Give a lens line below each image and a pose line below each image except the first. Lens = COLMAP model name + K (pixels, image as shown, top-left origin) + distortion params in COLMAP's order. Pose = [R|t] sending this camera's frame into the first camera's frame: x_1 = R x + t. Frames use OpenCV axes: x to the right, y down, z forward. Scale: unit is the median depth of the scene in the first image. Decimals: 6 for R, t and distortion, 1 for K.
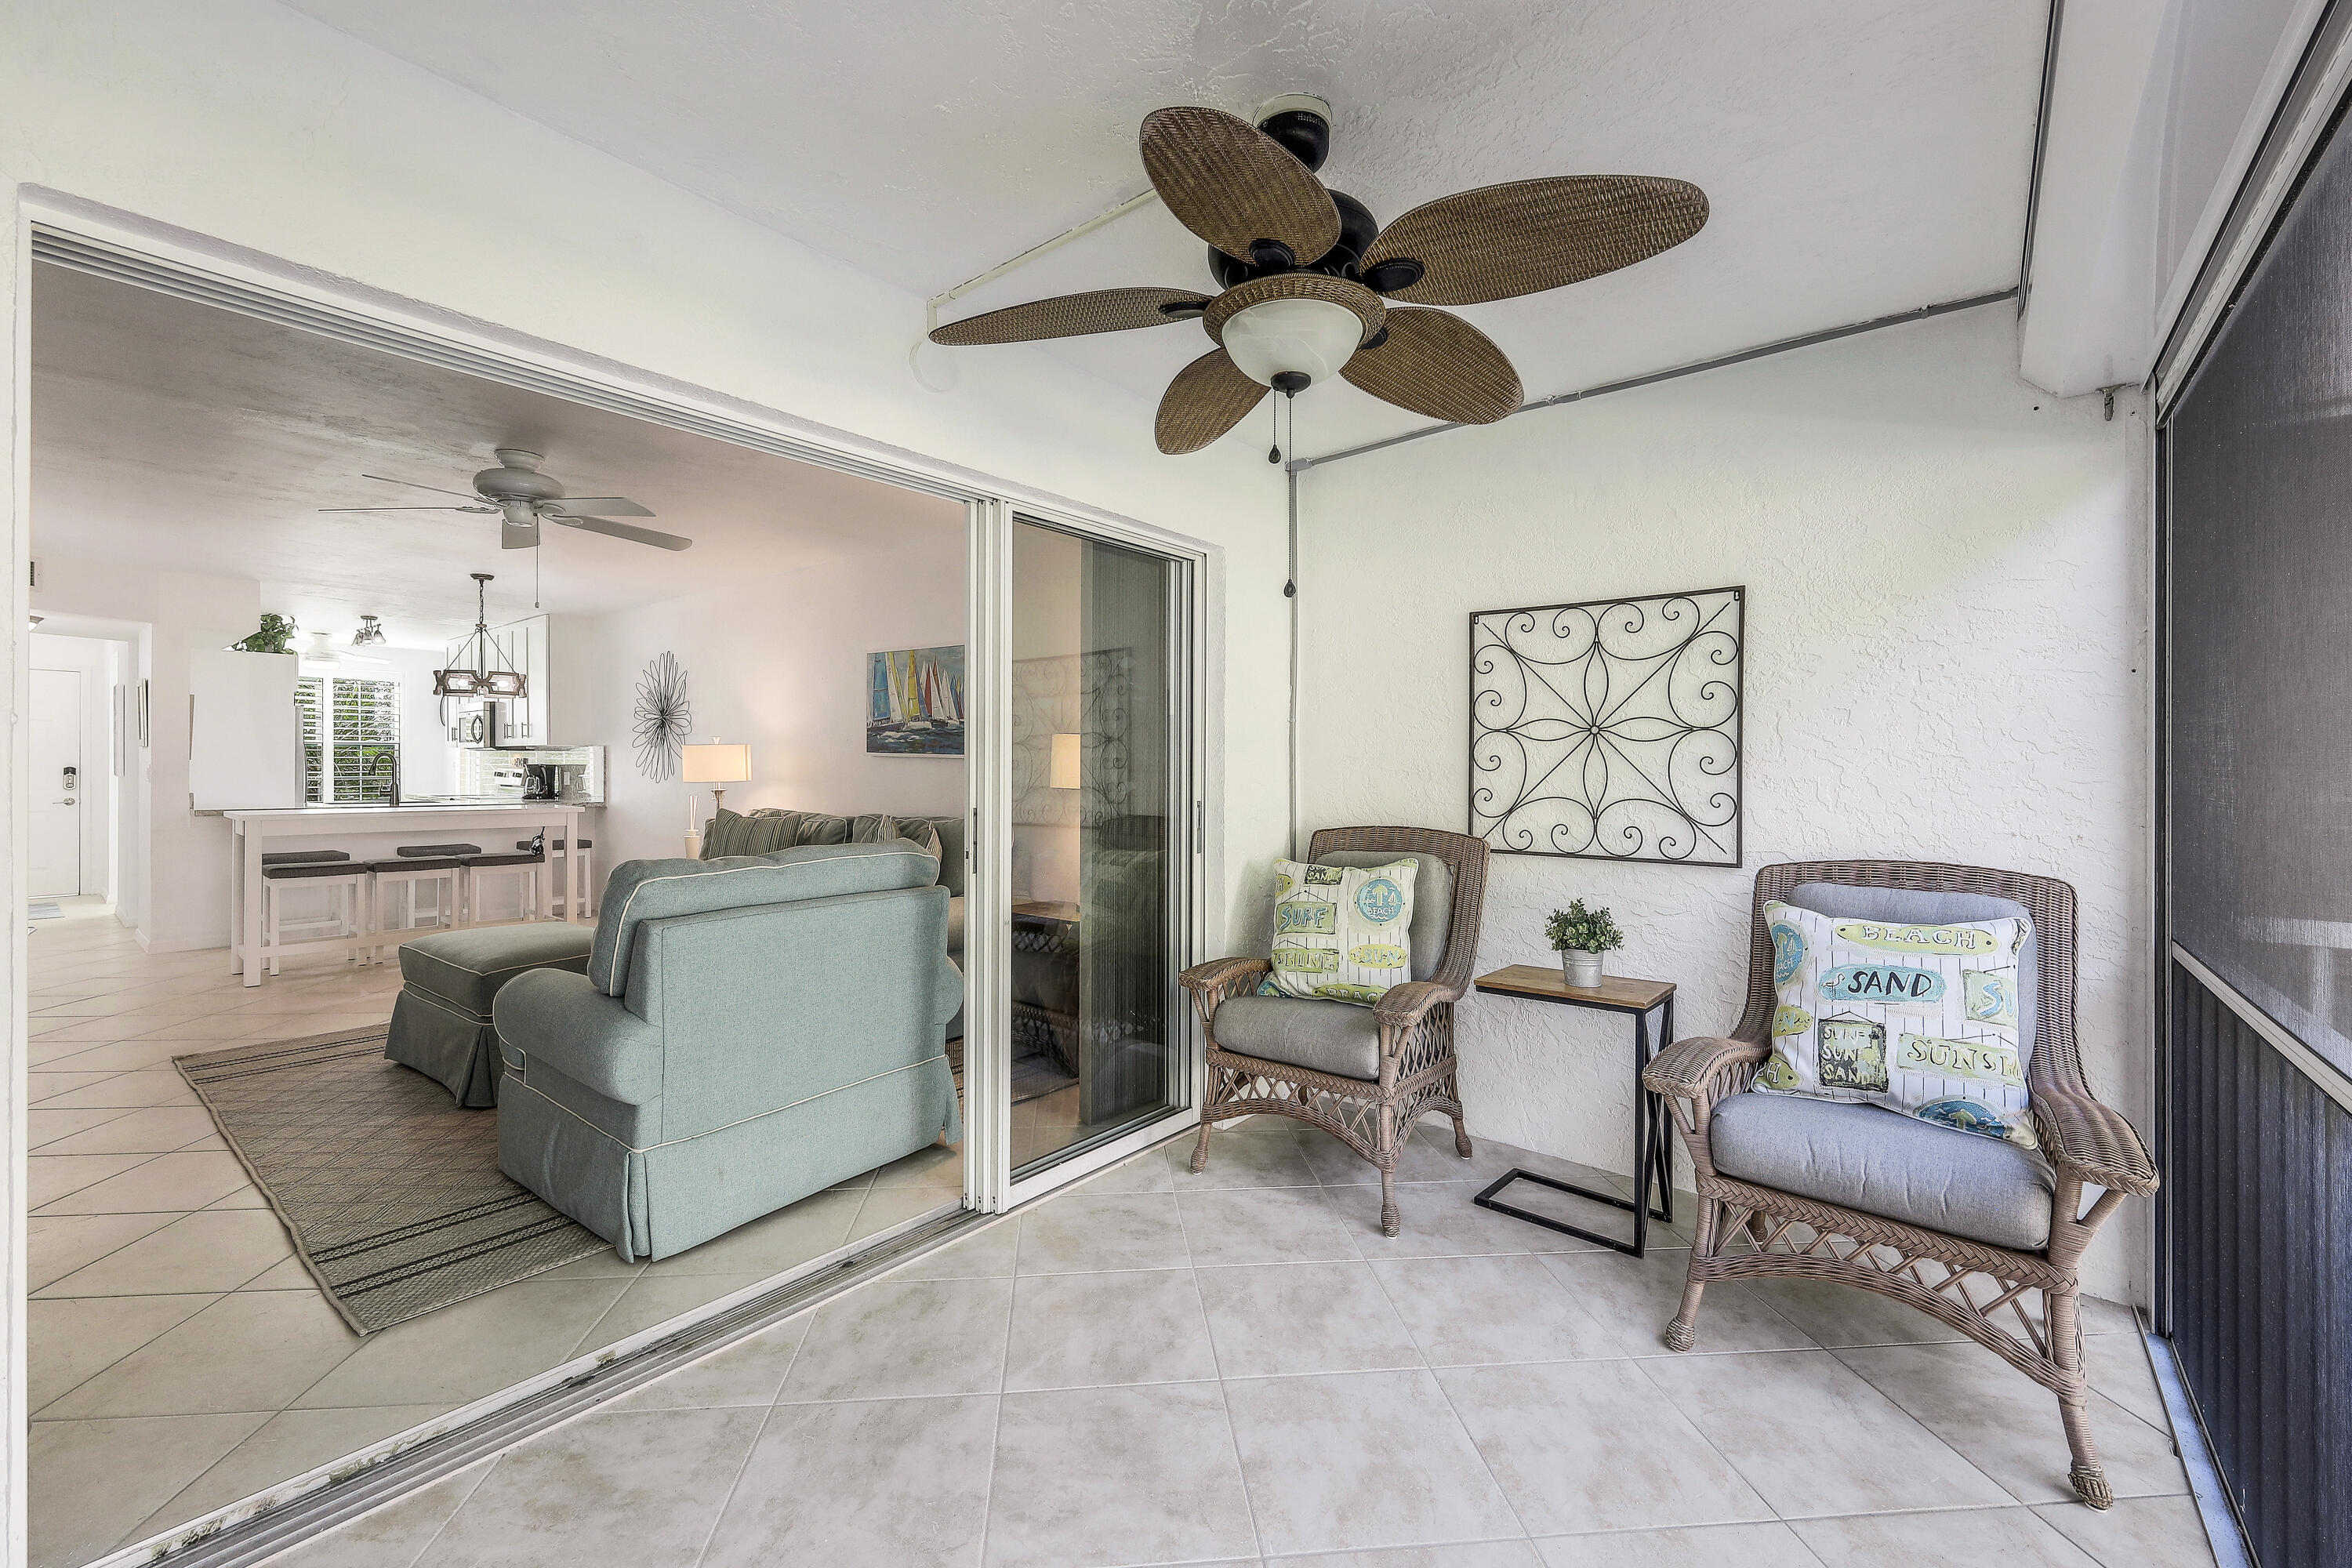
lens RADIAL K [[966.9, 0, 1163.5], [0, 966.9, 774.1], [0, 0, 1]] dist [0.000138, 0.000700]
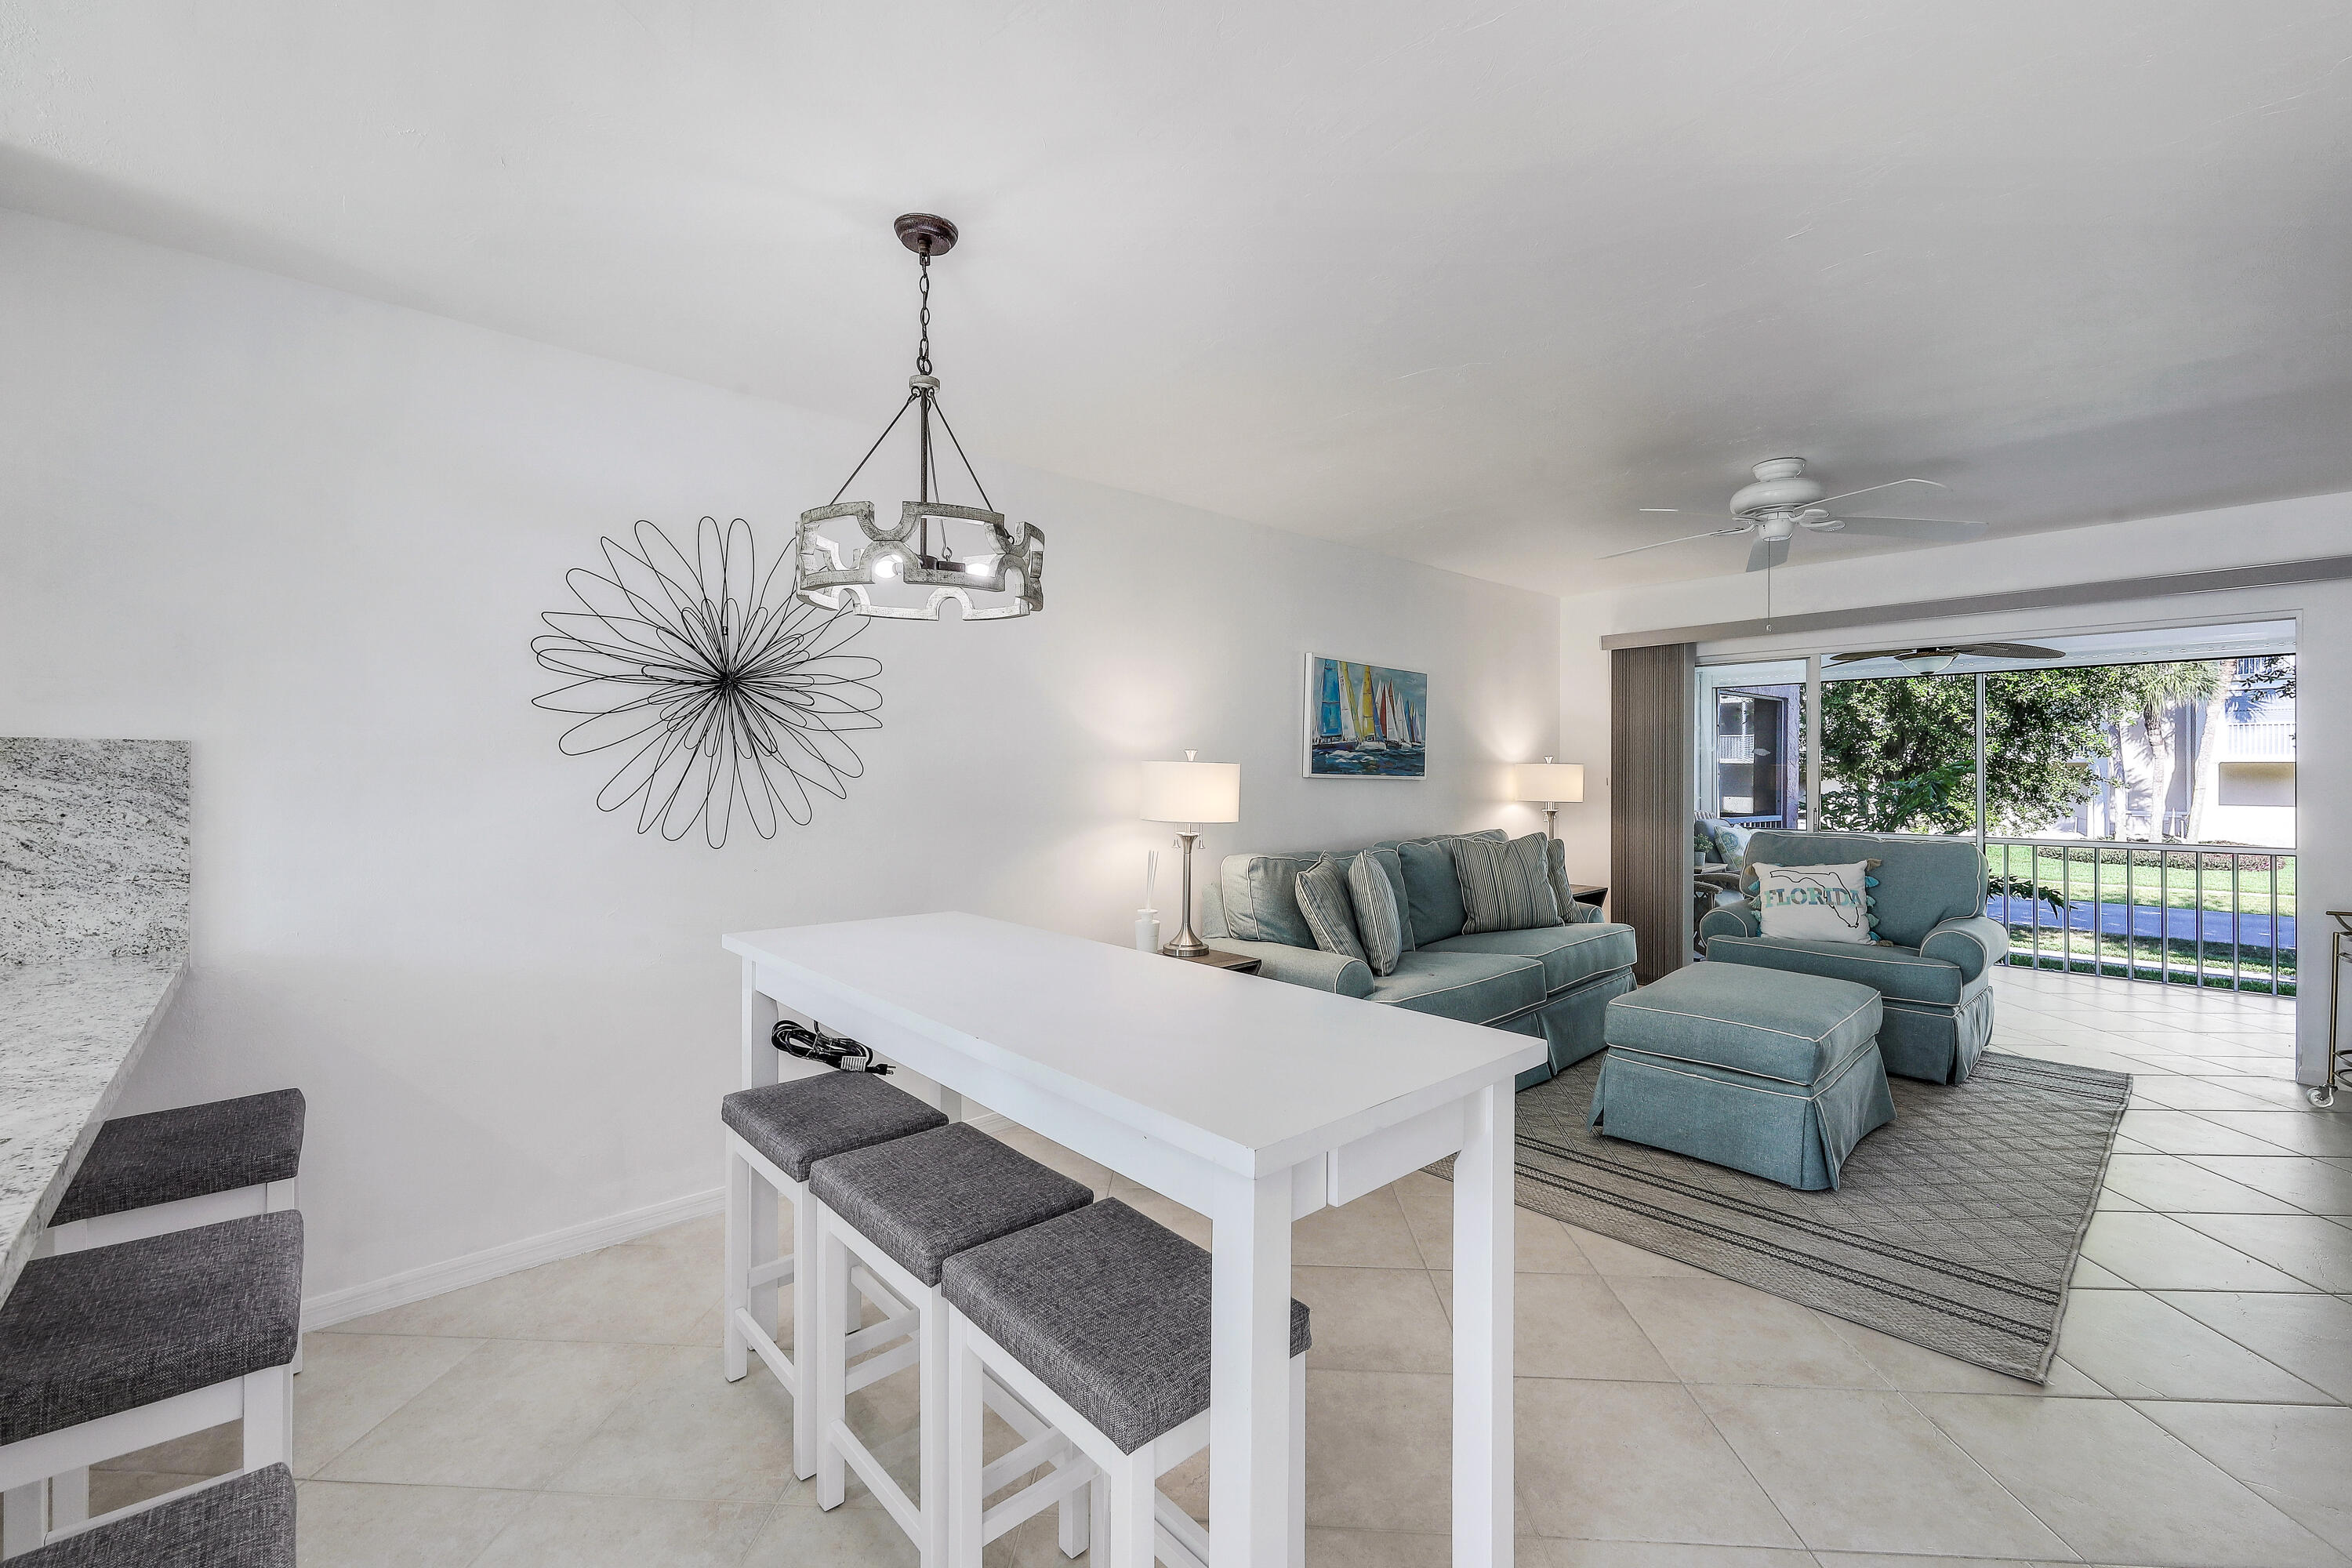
lens RADIAL K [[966.9, 0, 1163.5], [0, 966.9, 774.1], [0, 0, 1]] dist [0.000138, 0.000700]
pose [[0.145899, -0.009292, 0.989256, -2.092904], [0.003334, 0.999955, 0.008901, -0.053466], [-0.989294, 0.002000, 0.145923, 1.811091]]
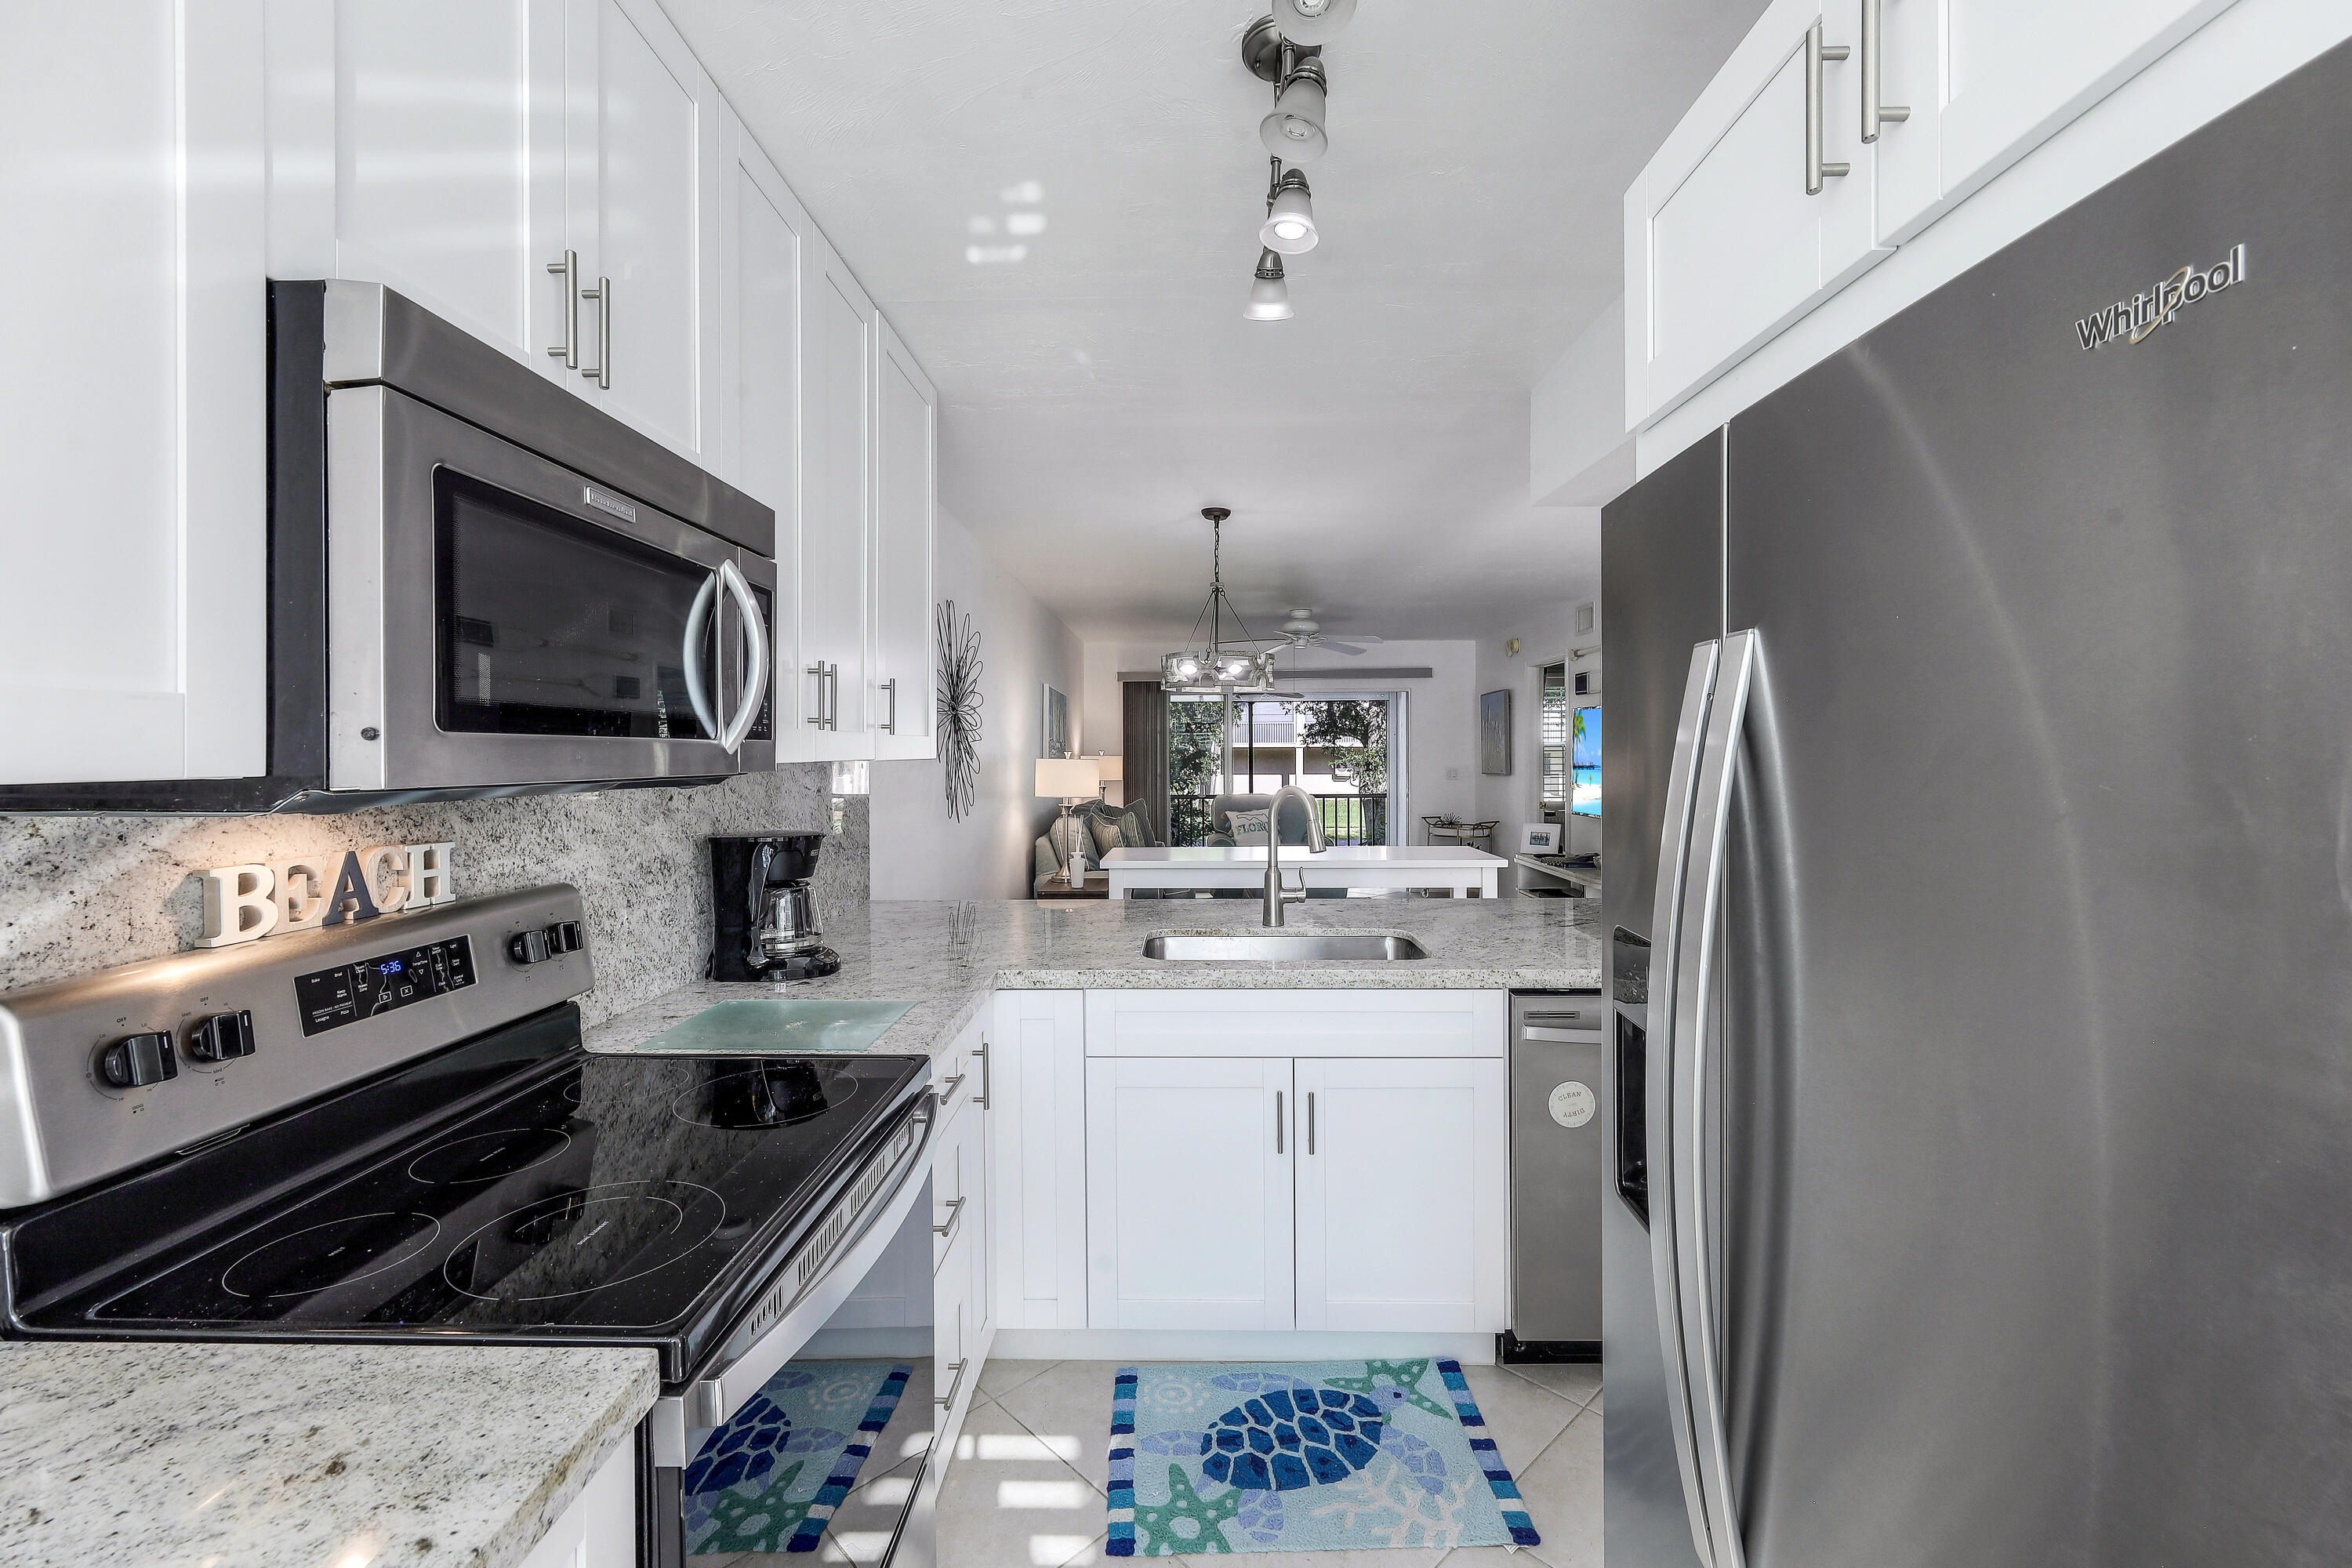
lens RADIAL K [[972.9, 0, 1163.5], [0, 972.9, 765.6], [0, 0, 1]] dist [0.001324, 0.000172]
pose [[-0.614275, -0.013009, 0.788985, -2.510916], [0.005355, 0.999772, 0.020654, -0.083756], [-0.789074, 0.016912, -0.614065, 2.981789]]
